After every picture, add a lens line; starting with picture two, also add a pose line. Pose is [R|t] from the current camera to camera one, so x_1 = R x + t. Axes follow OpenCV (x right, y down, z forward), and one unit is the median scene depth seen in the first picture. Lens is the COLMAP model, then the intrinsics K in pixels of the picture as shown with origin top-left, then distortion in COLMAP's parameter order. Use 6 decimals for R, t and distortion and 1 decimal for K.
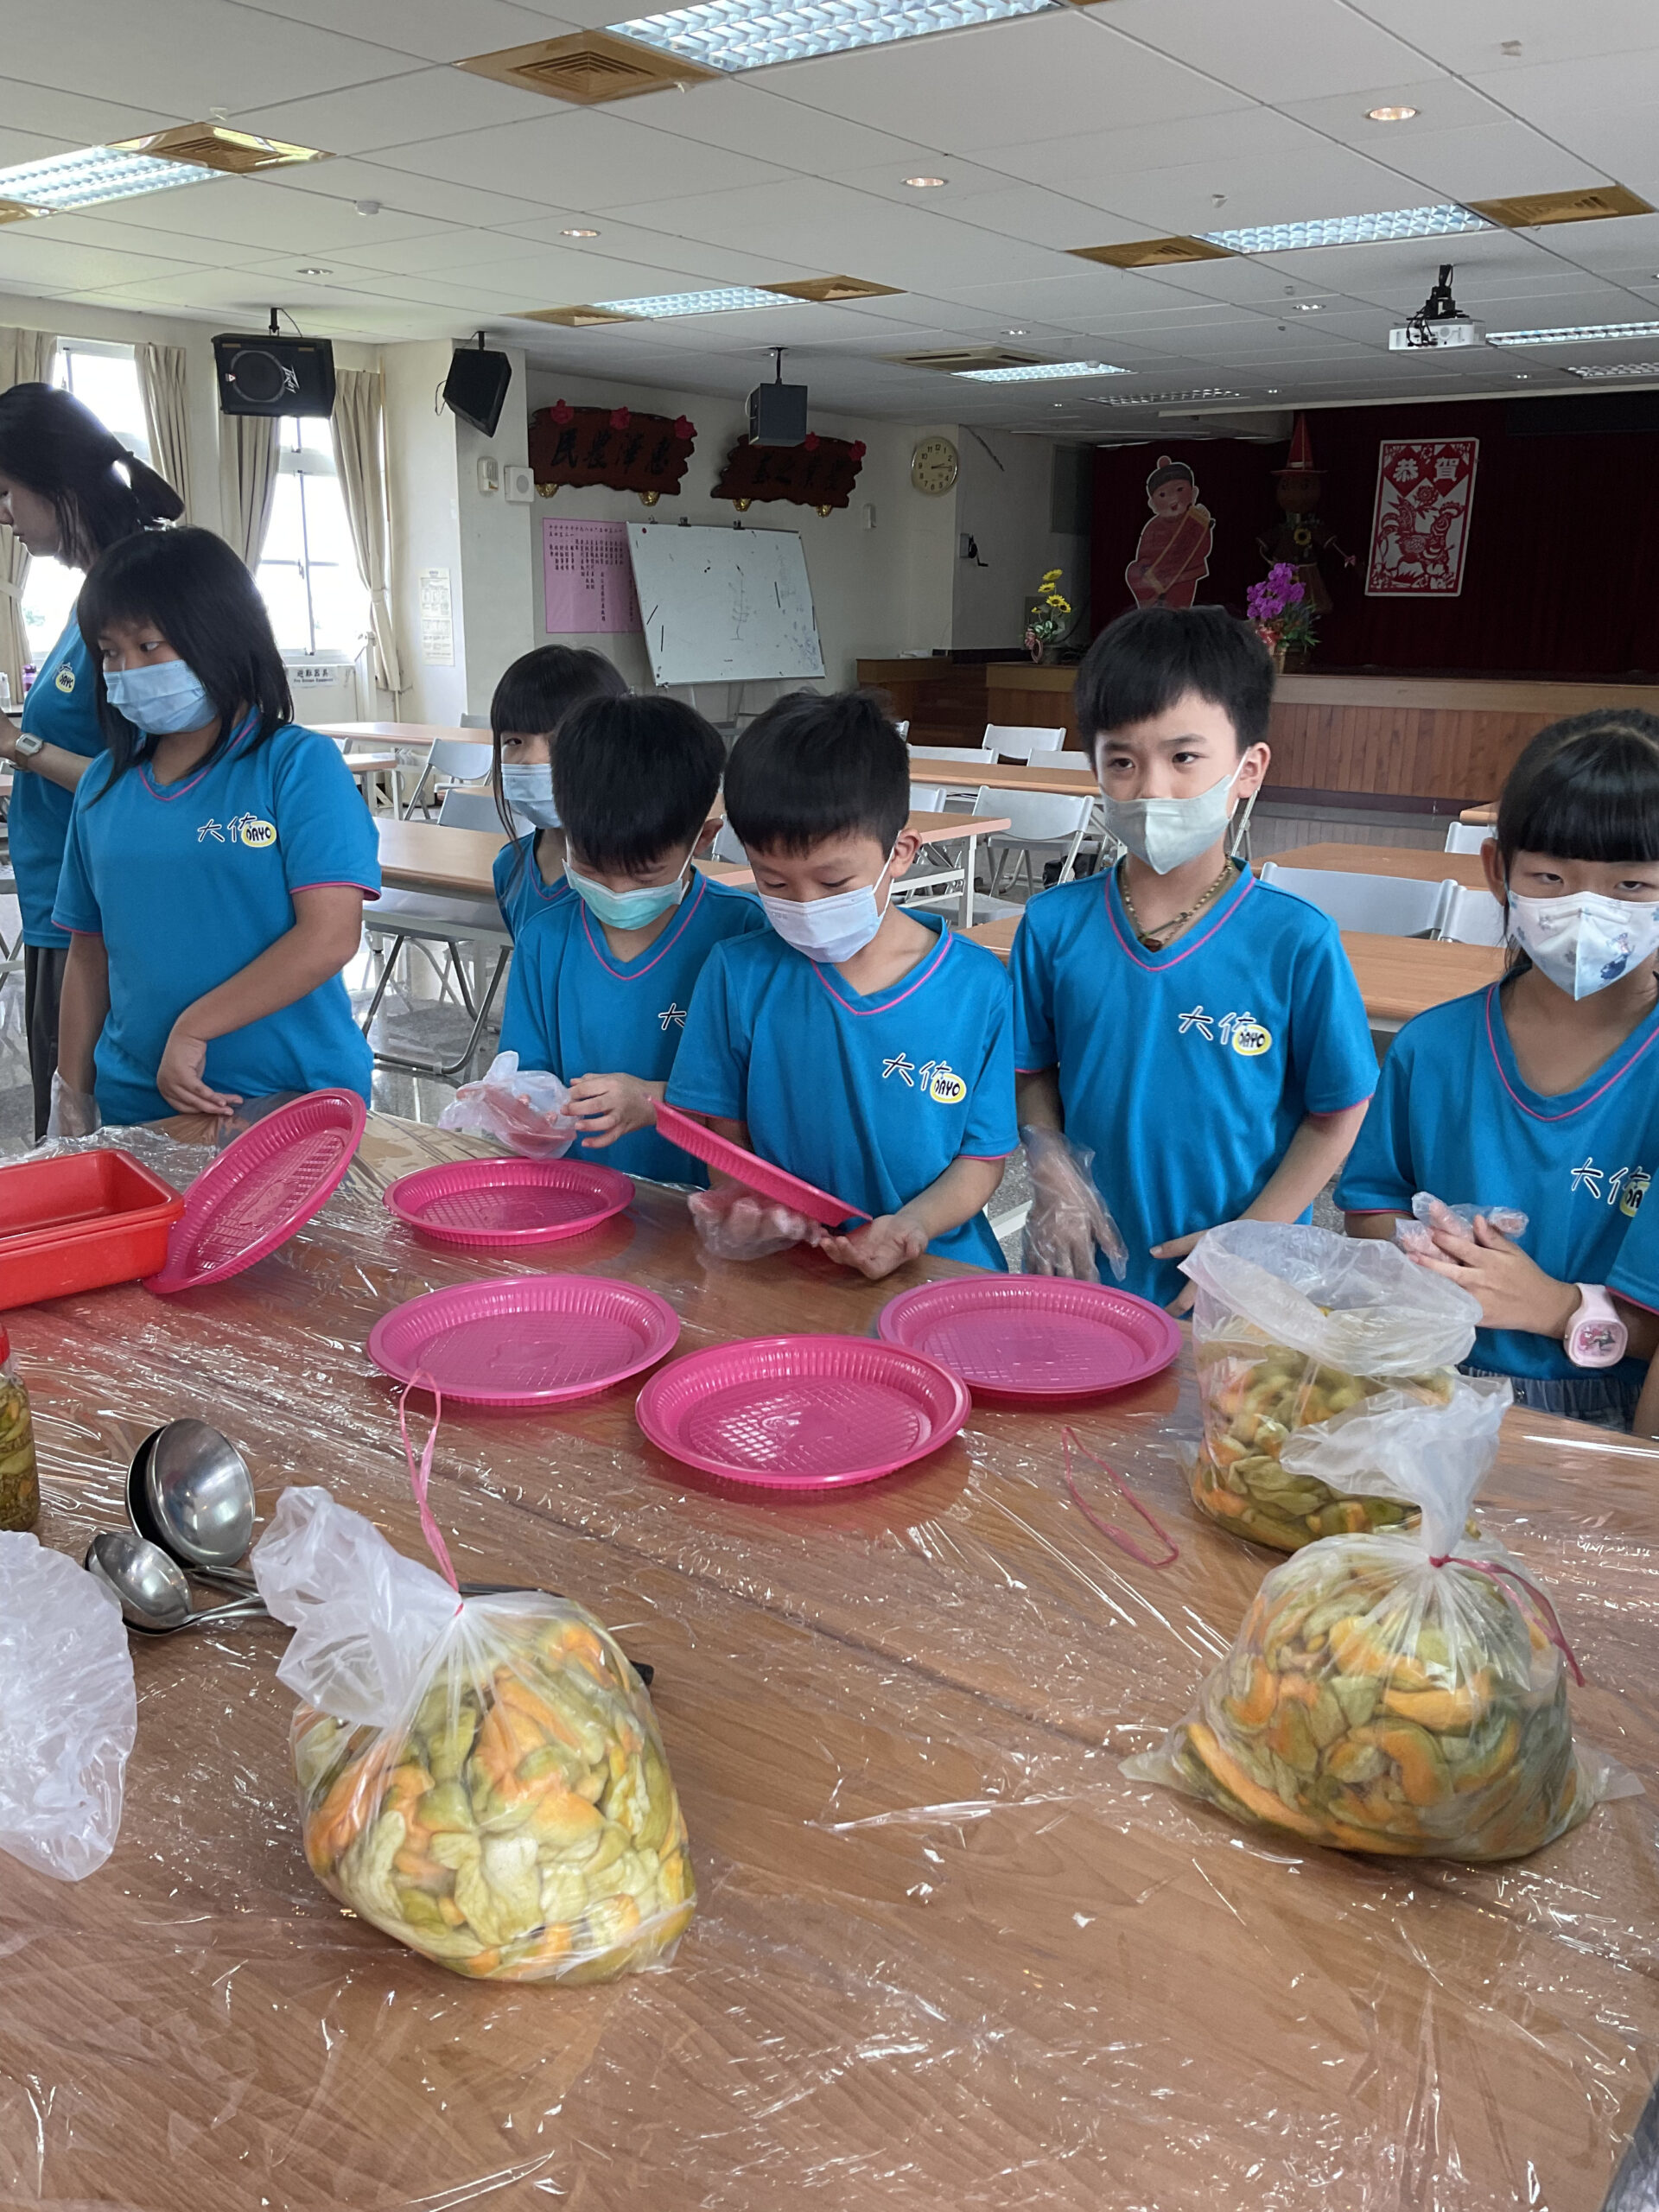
lens RADIAL K [[1826.7, 0, 831.2], [0, 1826.7, 1095.8], [0, 0, 1]] dist [0.149235, -0.324162]
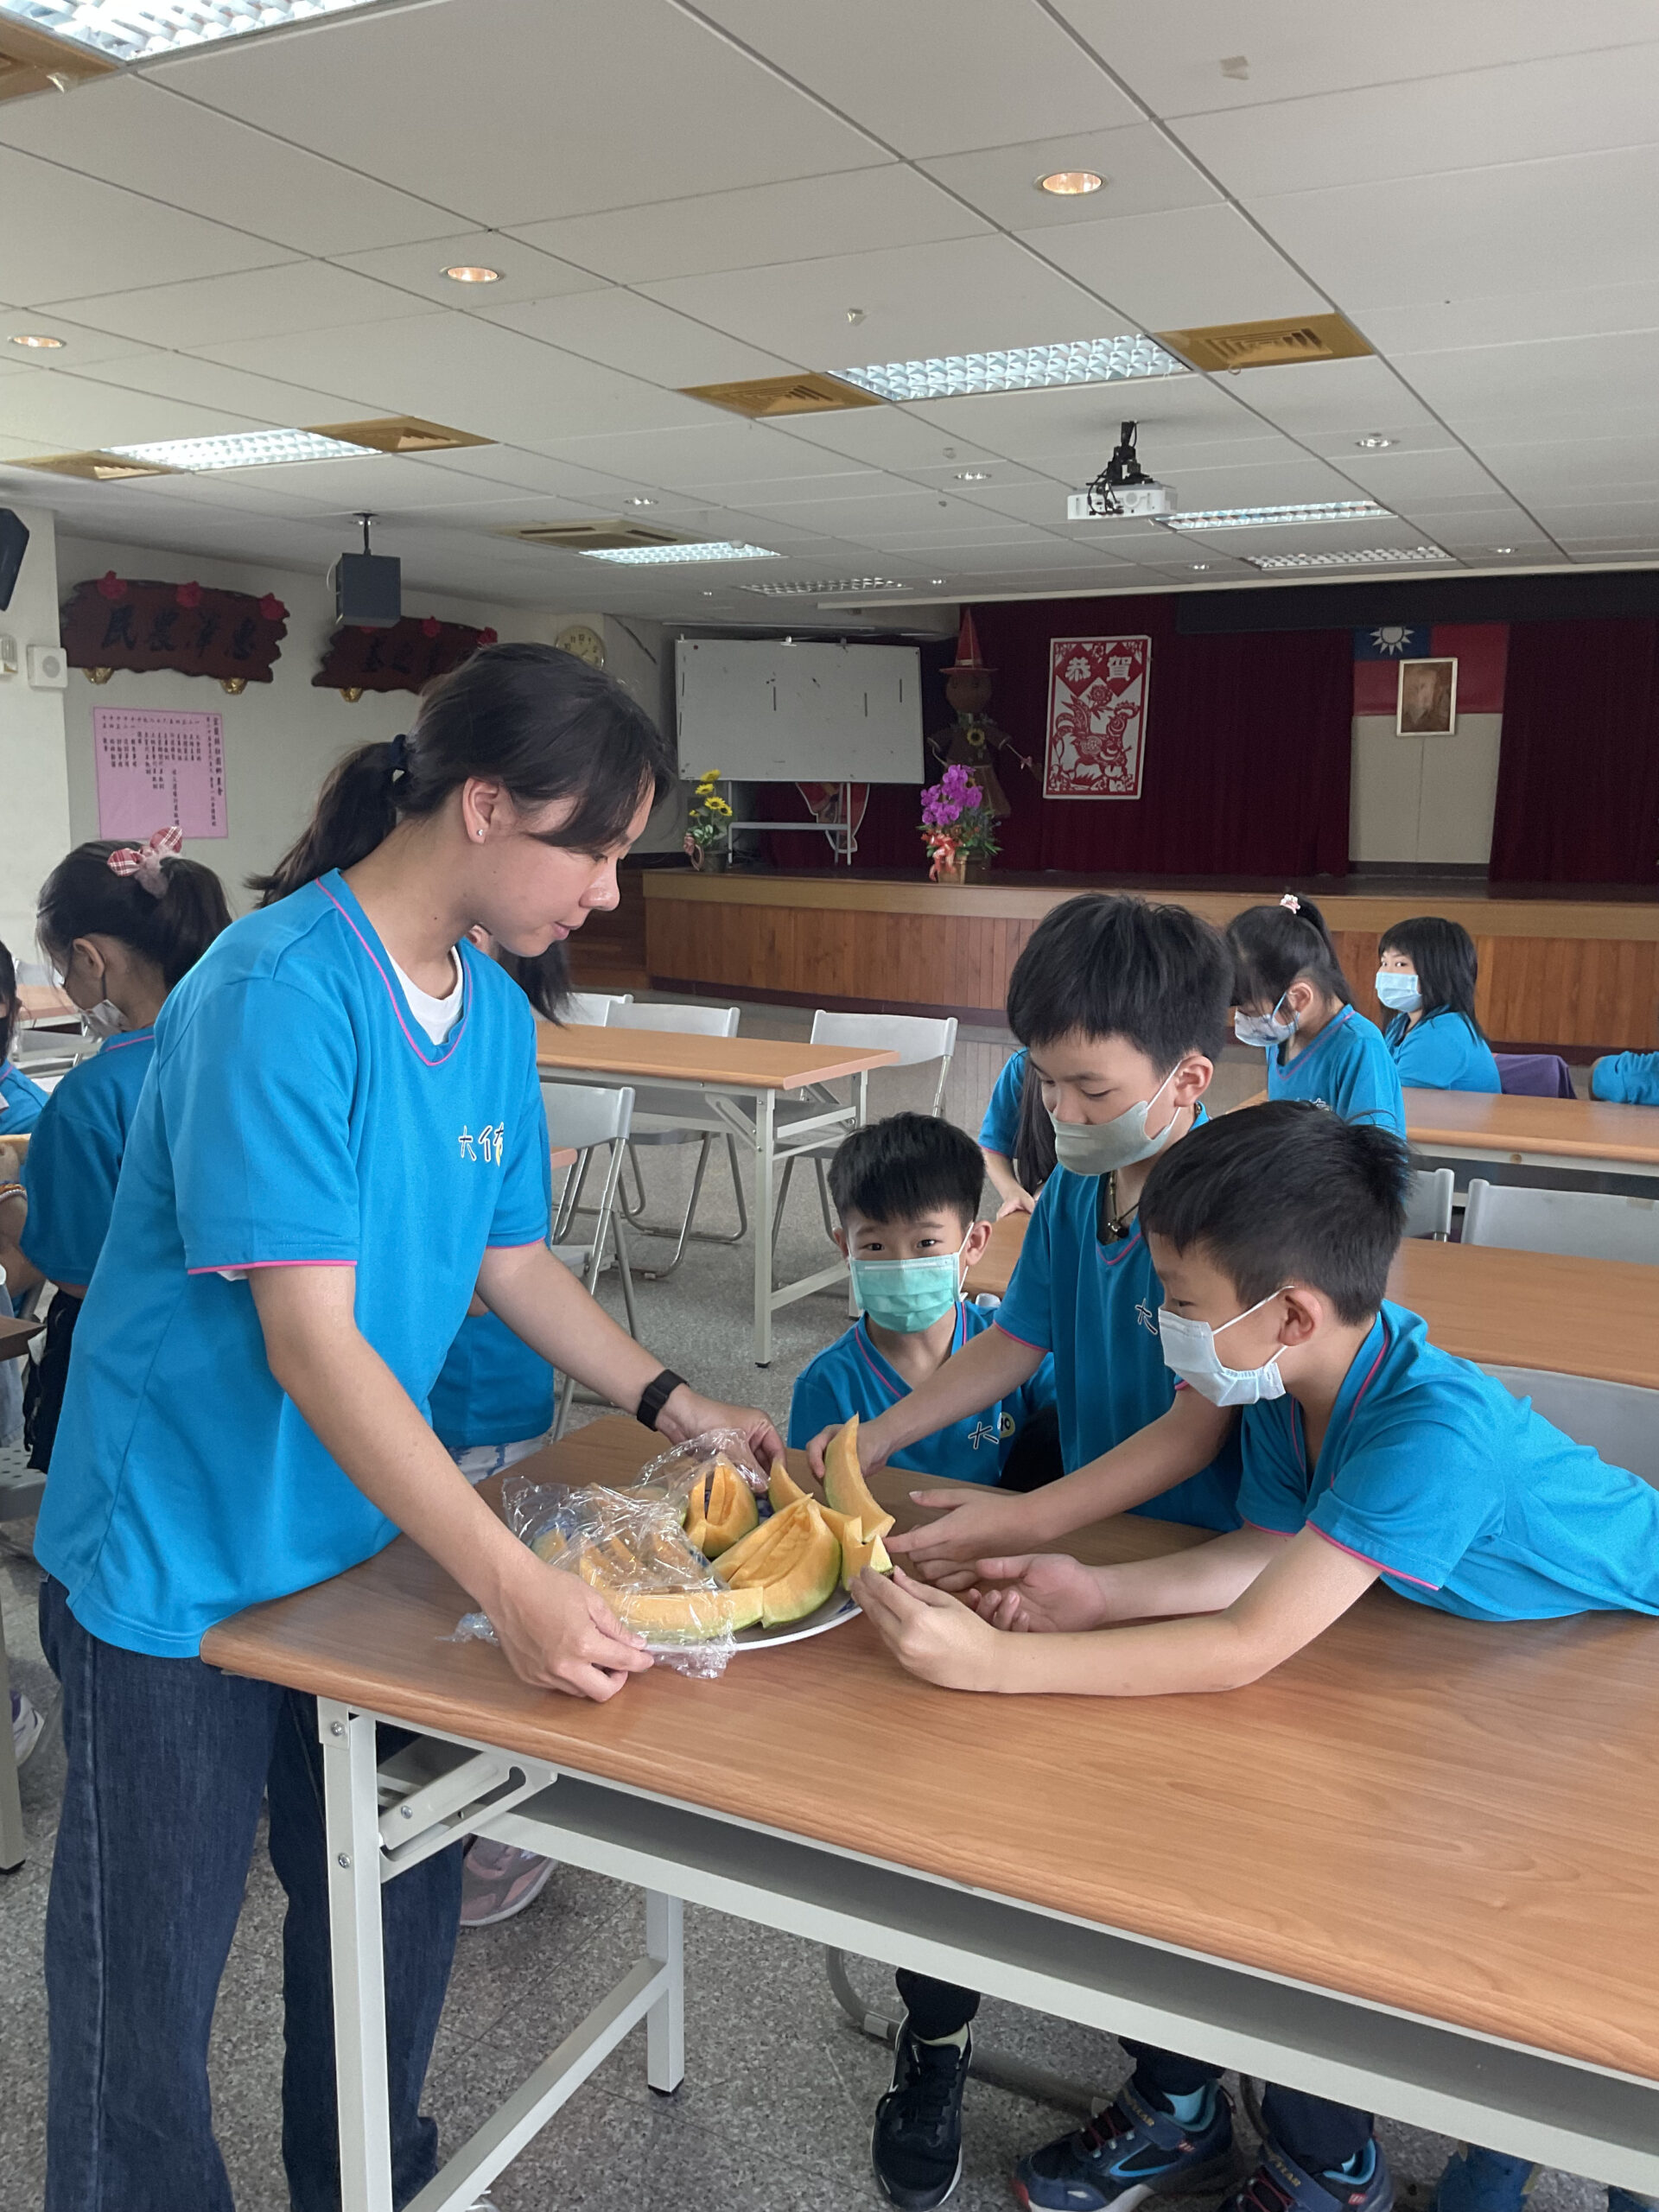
lens RADIAL K [[1834.5, 0, 829.5], [0, 1834.5, 1106.0], [0, 0, 1]] dist [0.119158, -0.228104]
pose [[0.986846, -0.028387, 0.159152, 0.031711], [0.043373, 0.994861, -0.091493, -0.039196], [-0.155736, 0.097193, 0.983005, 0.131582]]
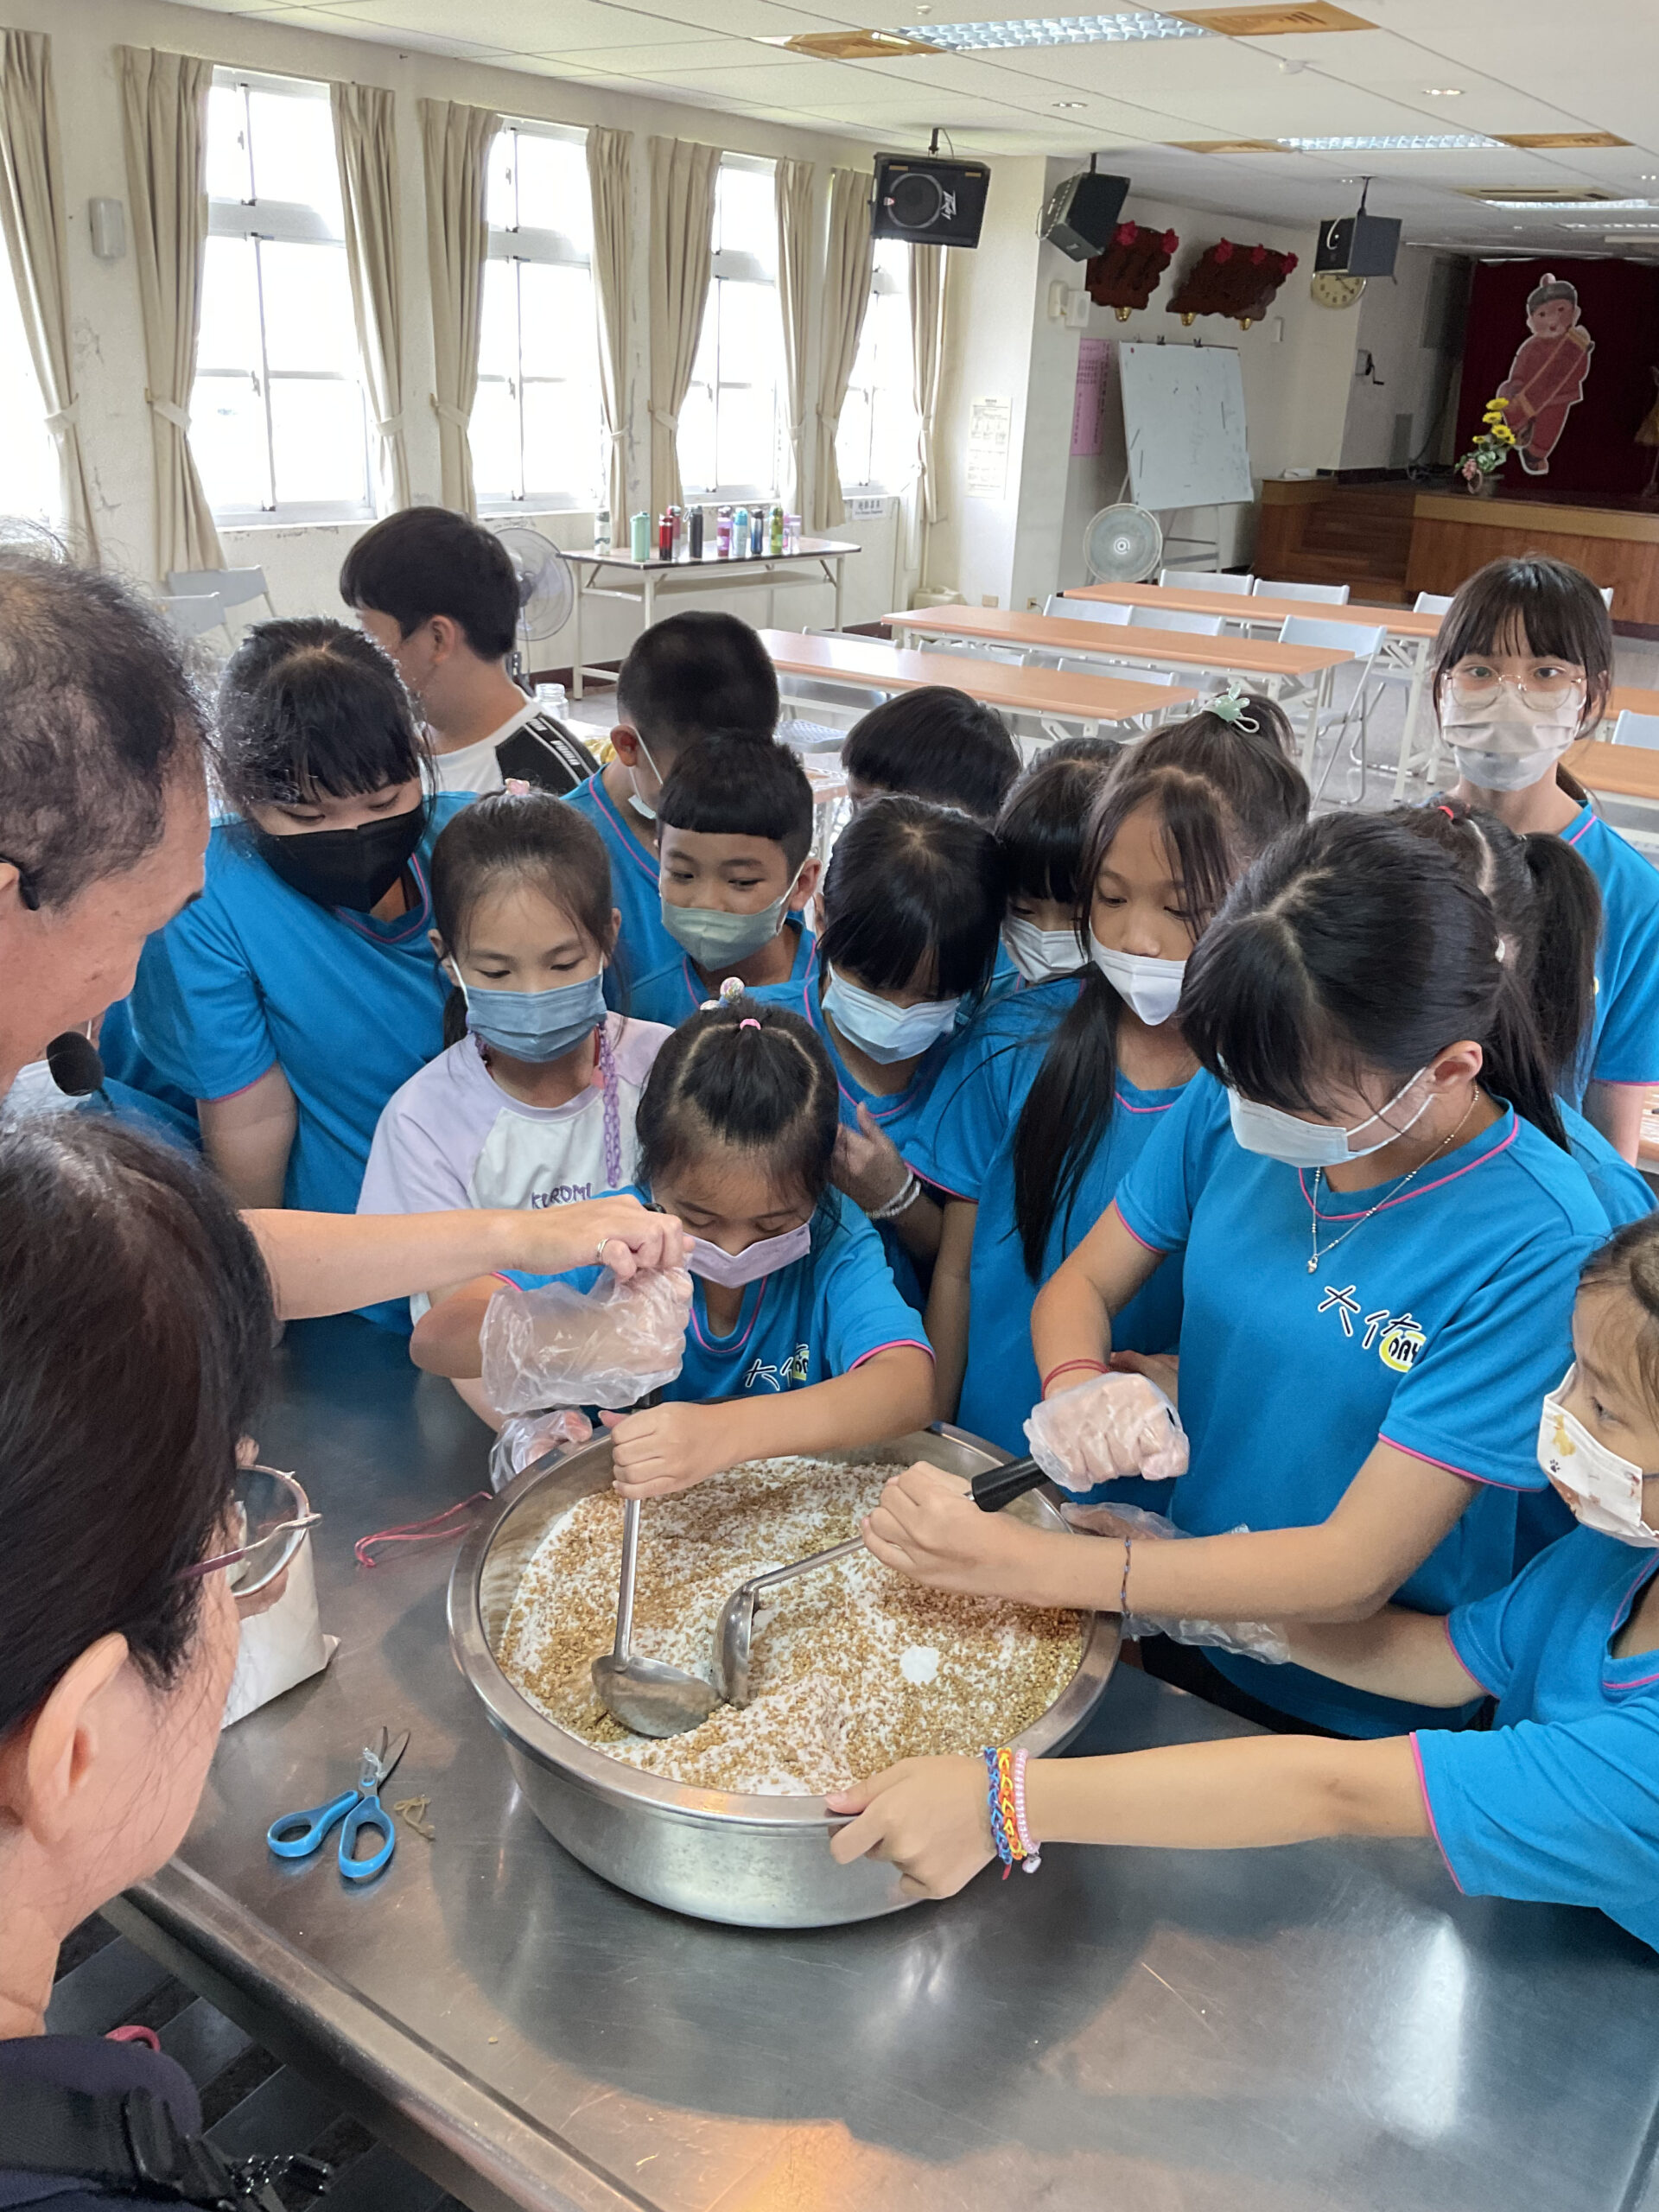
lens RADIAL K [[1834.5, 0, 829.5], [0, 1834.5, 1106.0], [0, 0, 1]] dist [0.119158, -0.228104]
pose [[0.999161, 0.021419, 0.034907, -0.283397], [-0.025592, 0.991969, 0.123862, -0.026038], [-0.031973, -0.124652, 0.991685, -0.023372]]
